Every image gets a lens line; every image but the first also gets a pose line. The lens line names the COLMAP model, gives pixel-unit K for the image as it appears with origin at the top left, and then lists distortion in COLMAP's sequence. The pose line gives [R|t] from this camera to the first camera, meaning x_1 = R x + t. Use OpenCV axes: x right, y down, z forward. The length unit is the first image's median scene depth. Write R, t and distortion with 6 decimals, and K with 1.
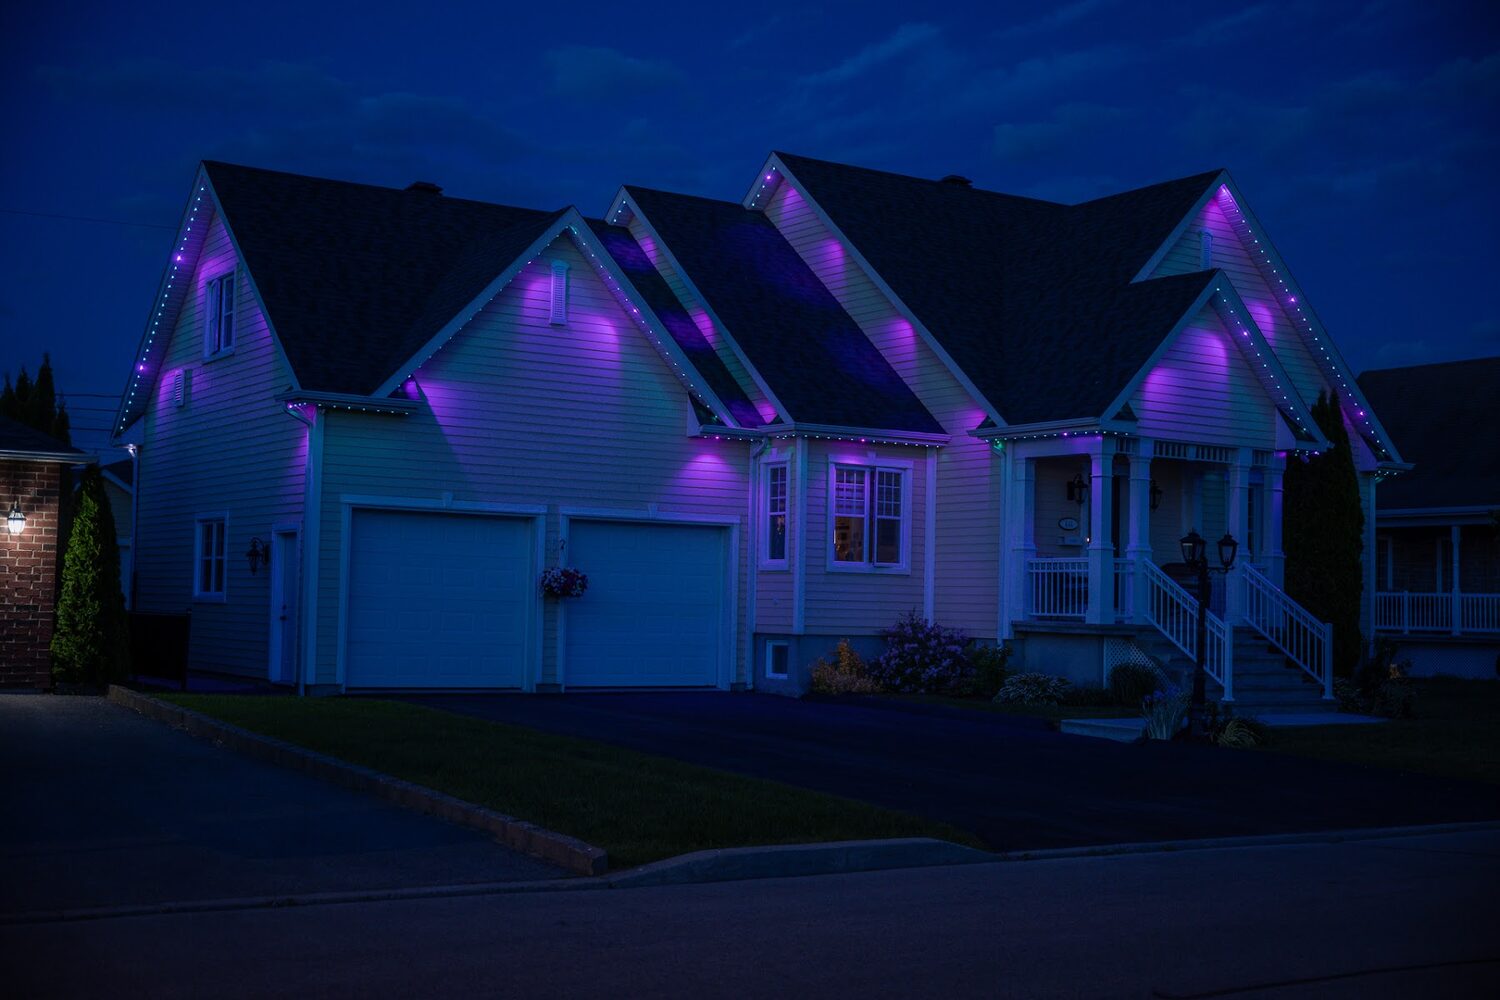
lens RADIAL K [[1833.4, 0, 757.0], [0, 1833.4, 499.6], [0, 0, 1]] dist [0.013152, 0.015712]
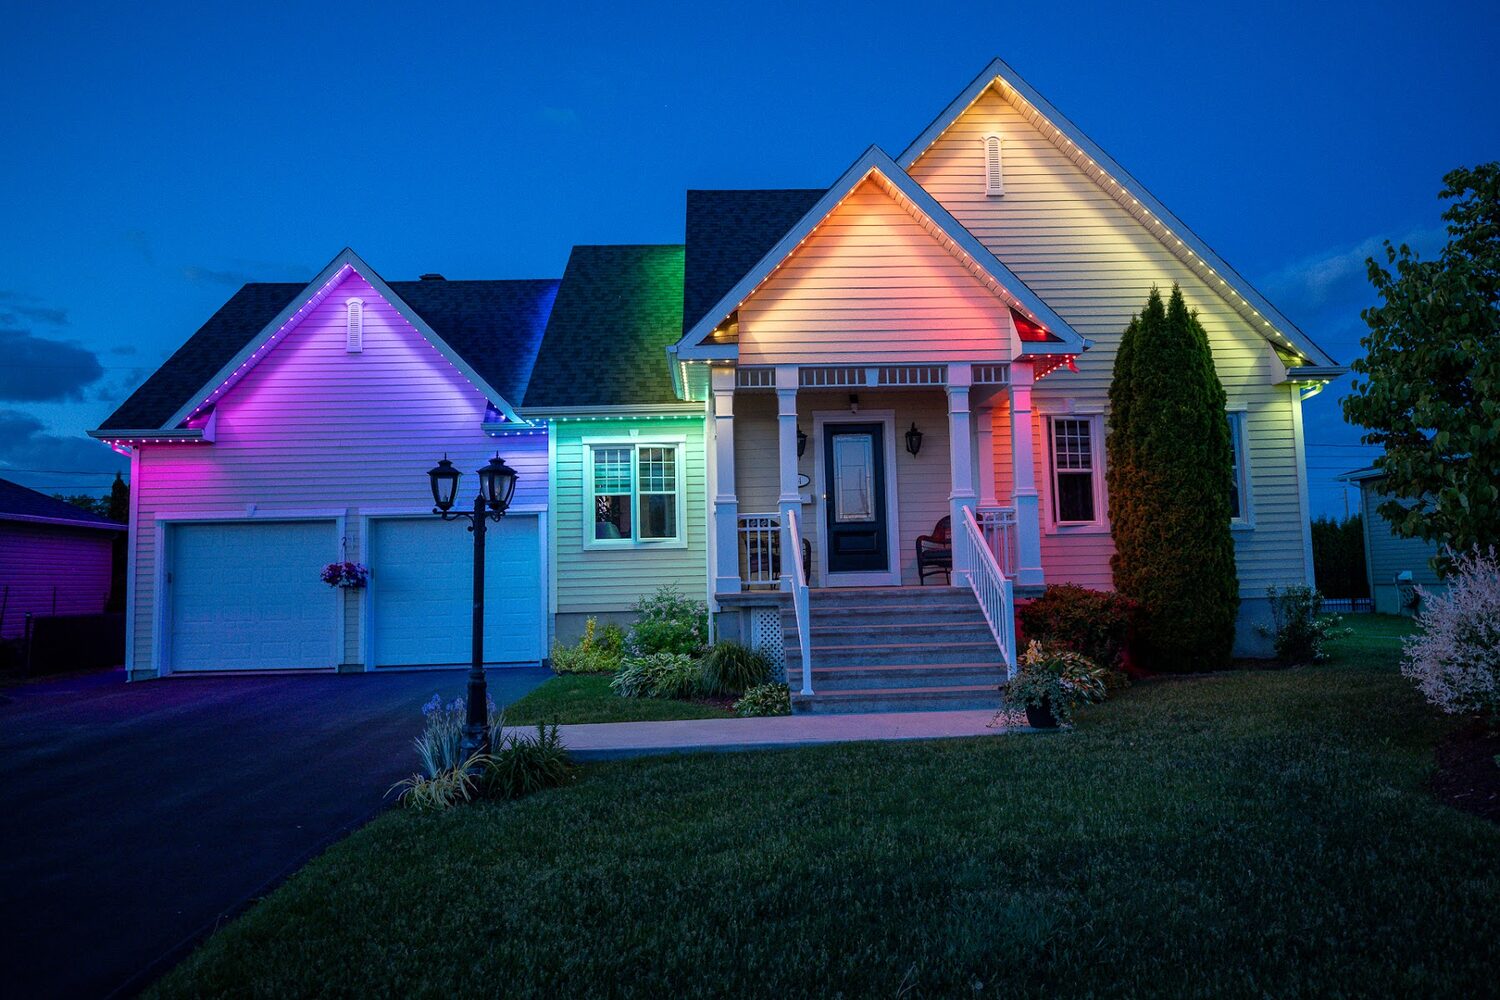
lens RADIAL K [[937.1, 0, 750.0], [0, 937.1, 500.0], [0, 0, 1]] dist [0.018667, 0.000988]
pose [[0.856047, -0.089072, -0.509165, 0.406838], [0.075097, 0.996021, -0.047983, 0.045637], [0.511413, 0.002840, 0.859330, 0.627281]]
